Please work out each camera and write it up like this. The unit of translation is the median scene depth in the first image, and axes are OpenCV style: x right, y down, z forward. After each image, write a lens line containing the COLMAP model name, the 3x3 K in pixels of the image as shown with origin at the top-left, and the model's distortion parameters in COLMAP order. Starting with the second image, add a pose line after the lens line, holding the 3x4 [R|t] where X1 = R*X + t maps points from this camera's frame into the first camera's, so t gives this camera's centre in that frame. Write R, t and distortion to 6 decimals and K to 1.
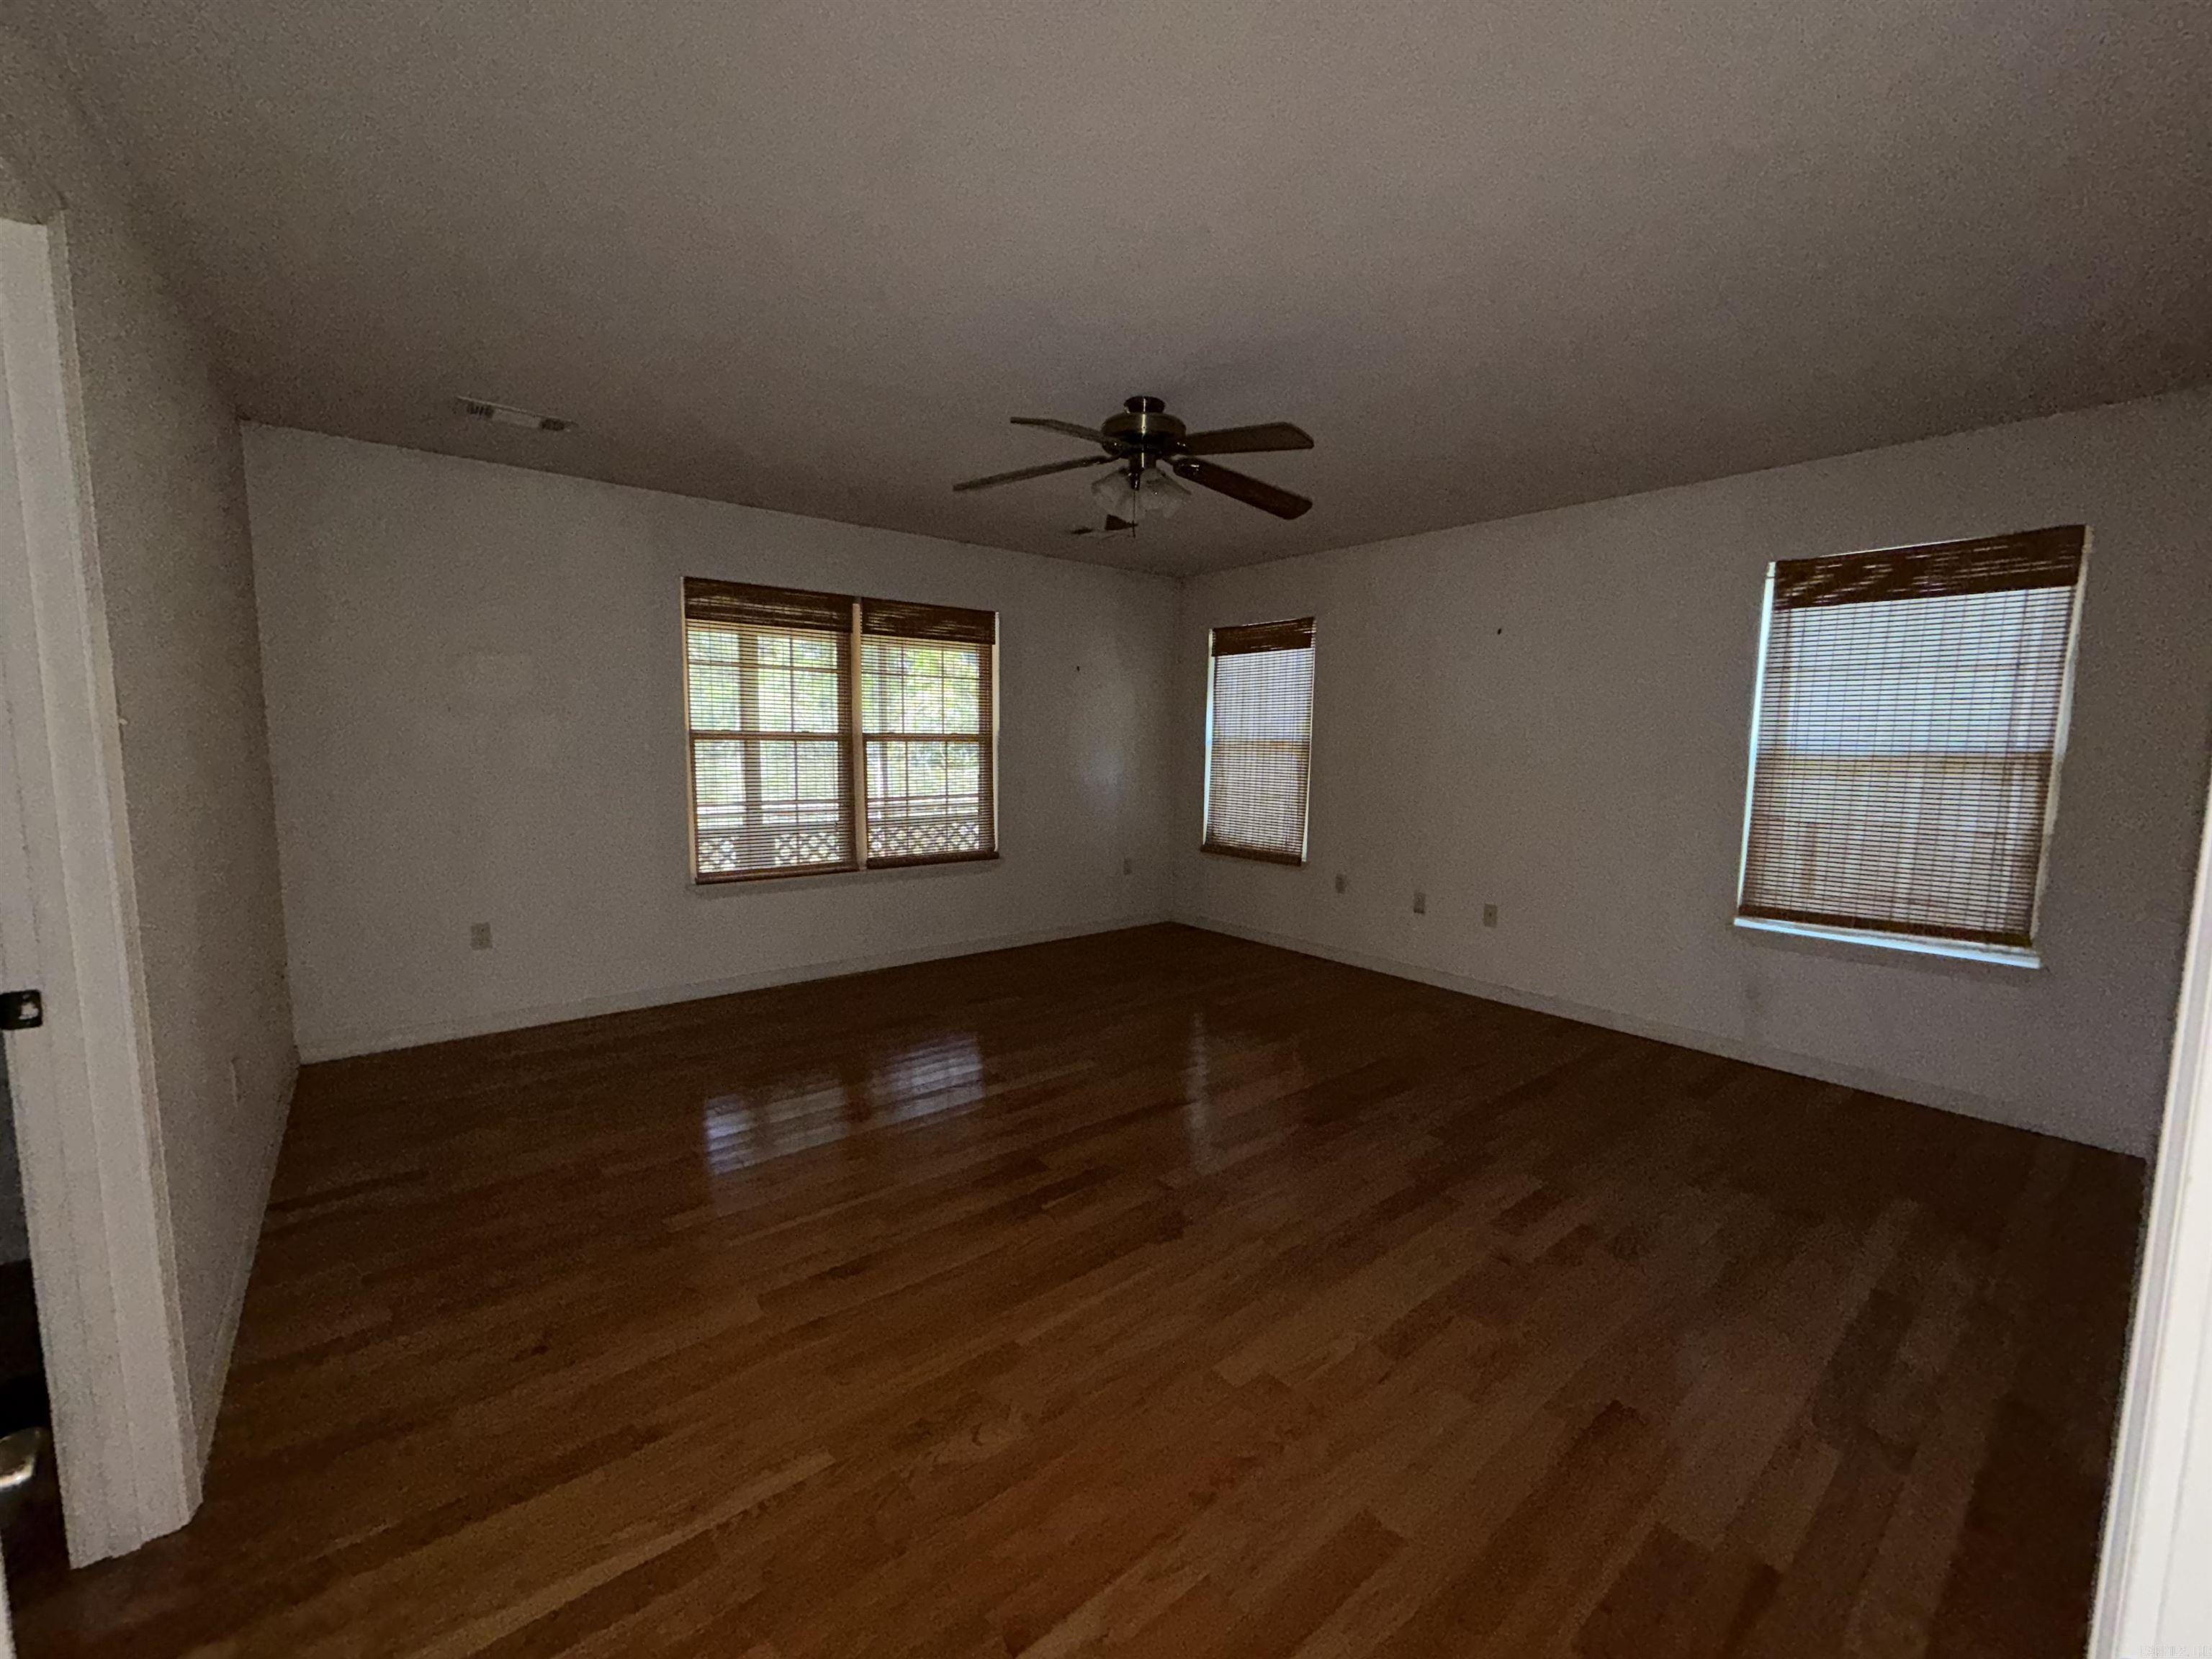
lens RADIAL K [[890.1, 0, 1104.0], [0, 890.1, 834.7], [0, 0, 1]] dist [0.008233, 0.000408]
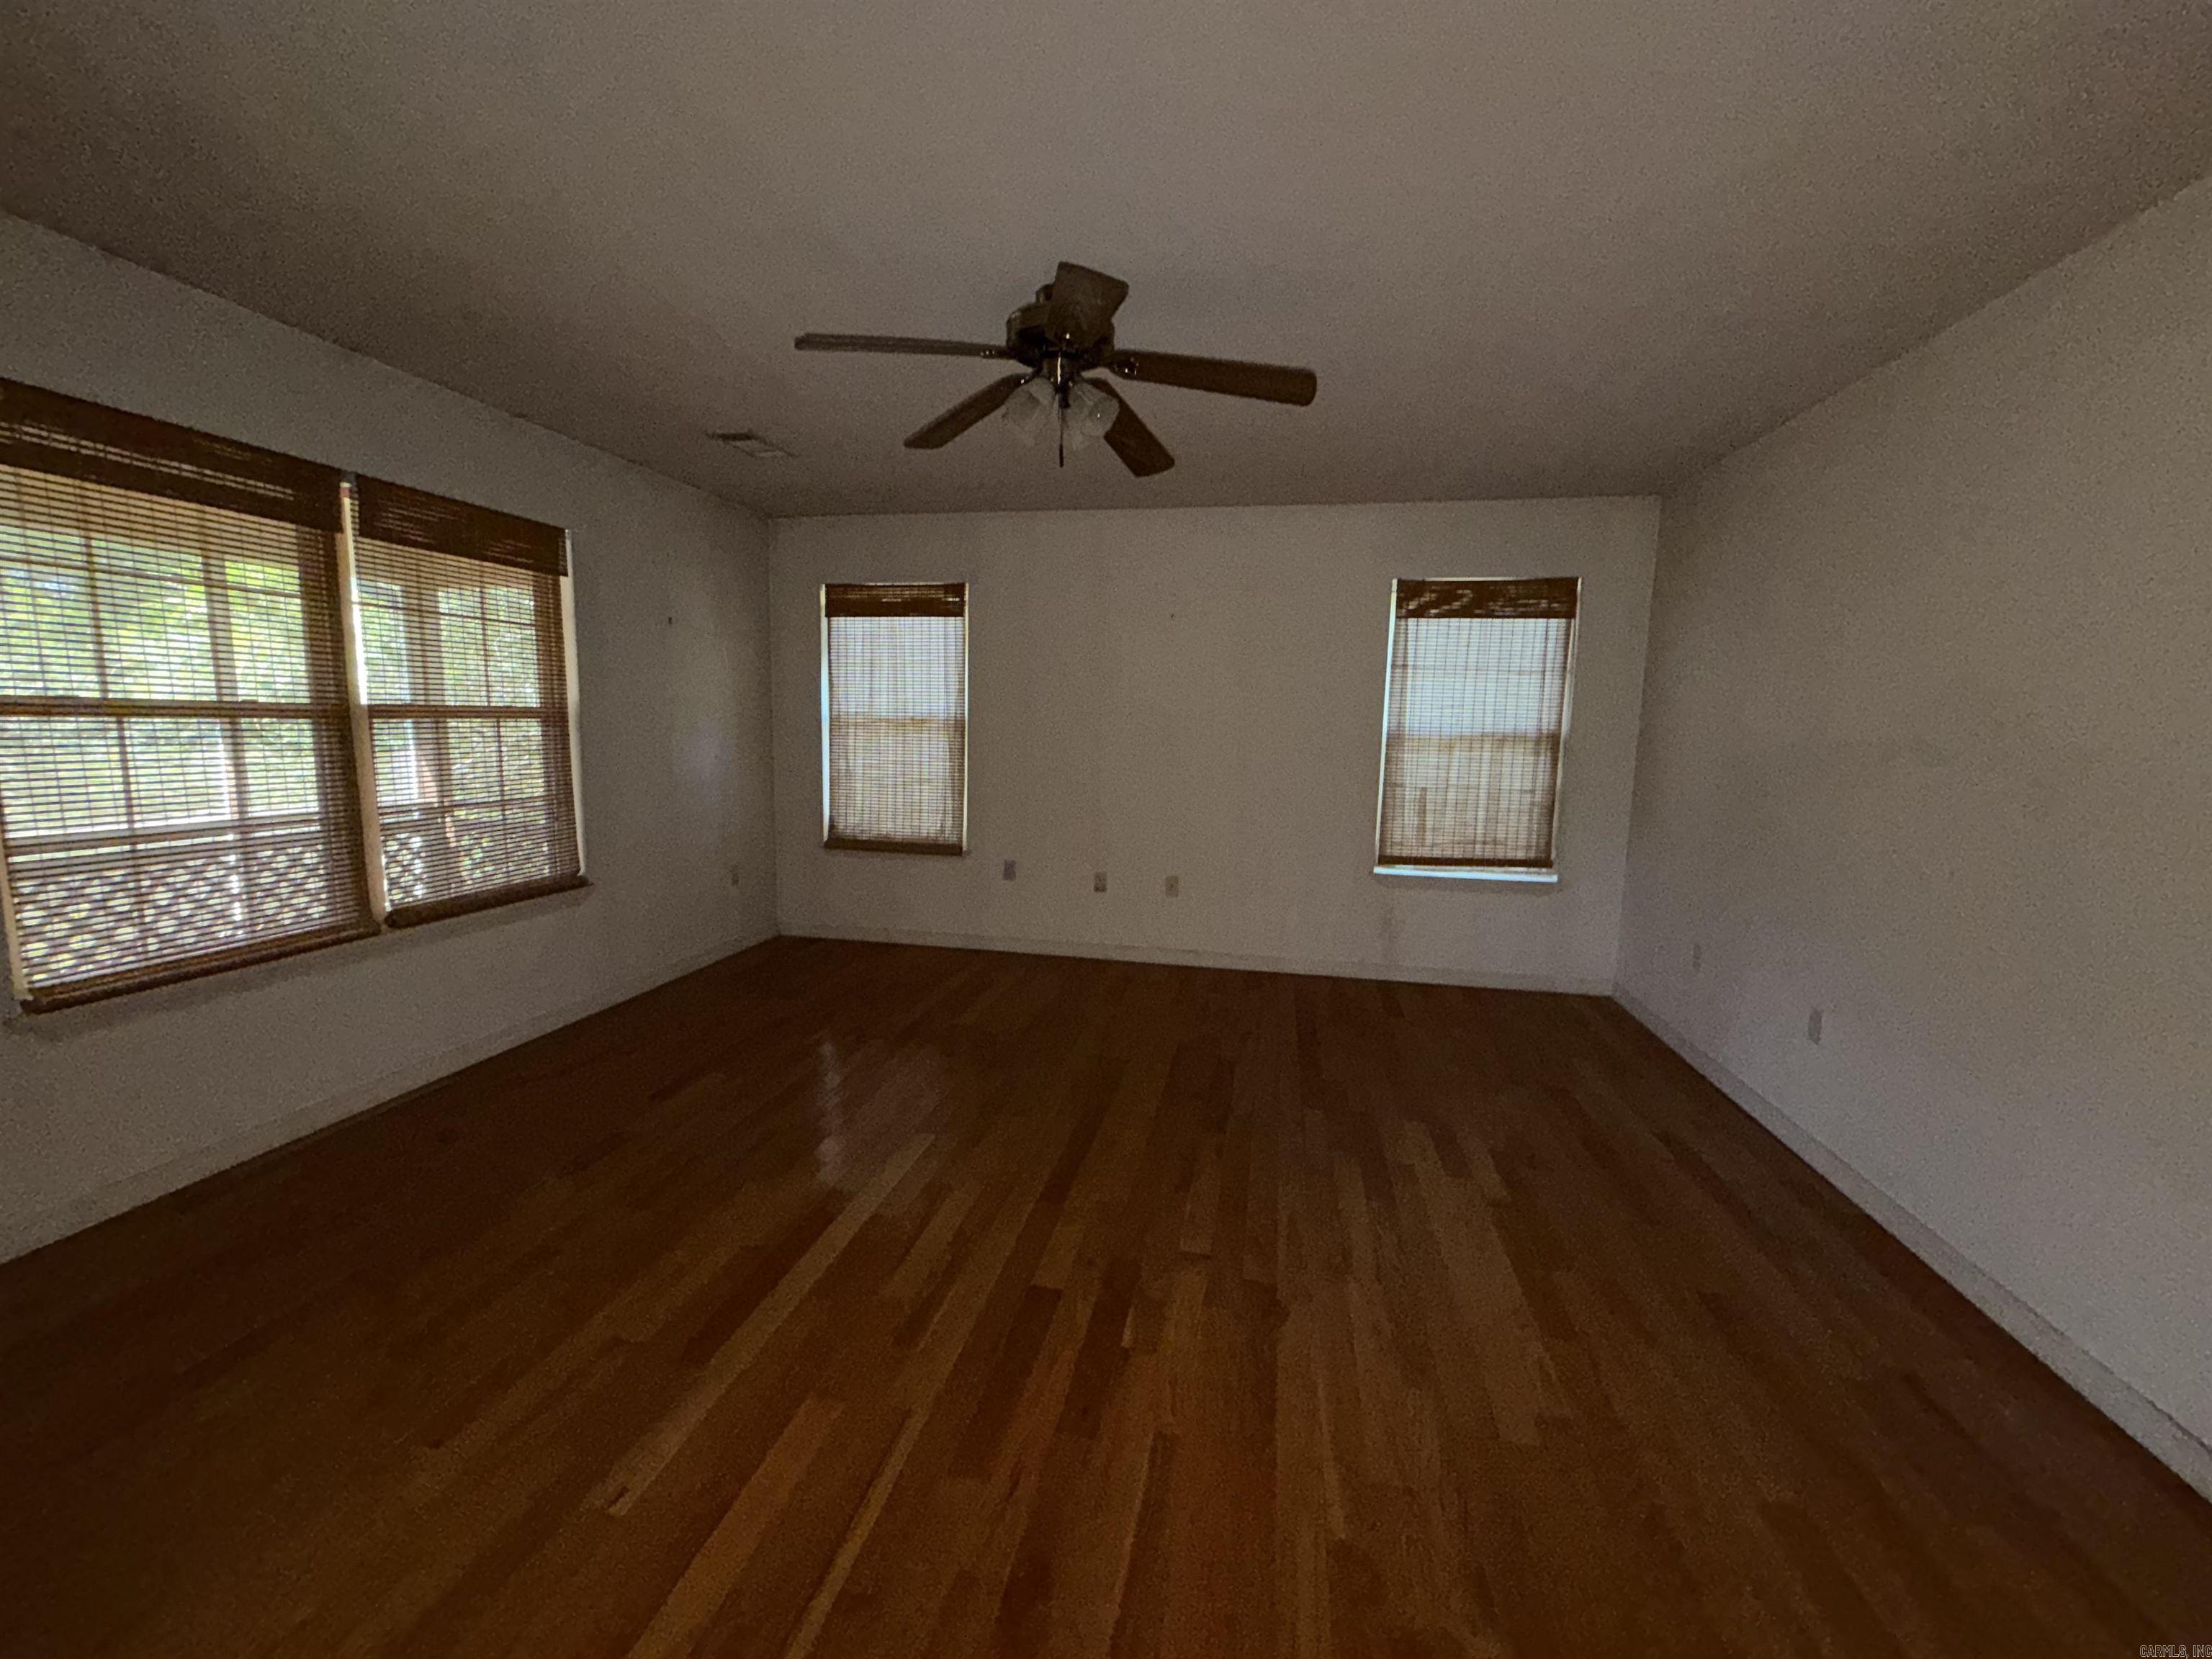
lens RADIAL K [[890.1, 0, 1097.6], [0, 890.1, 828.6], [0, 0, 1]] dist [0.008233, 0.000408]
pose [[0.770485, -0.074847, 0.633049, -0.366875], [0.058369, 0.997195, 0.046861, -0.039948], [-0.634780, 0.000845, 0.772692, 0.293252]]
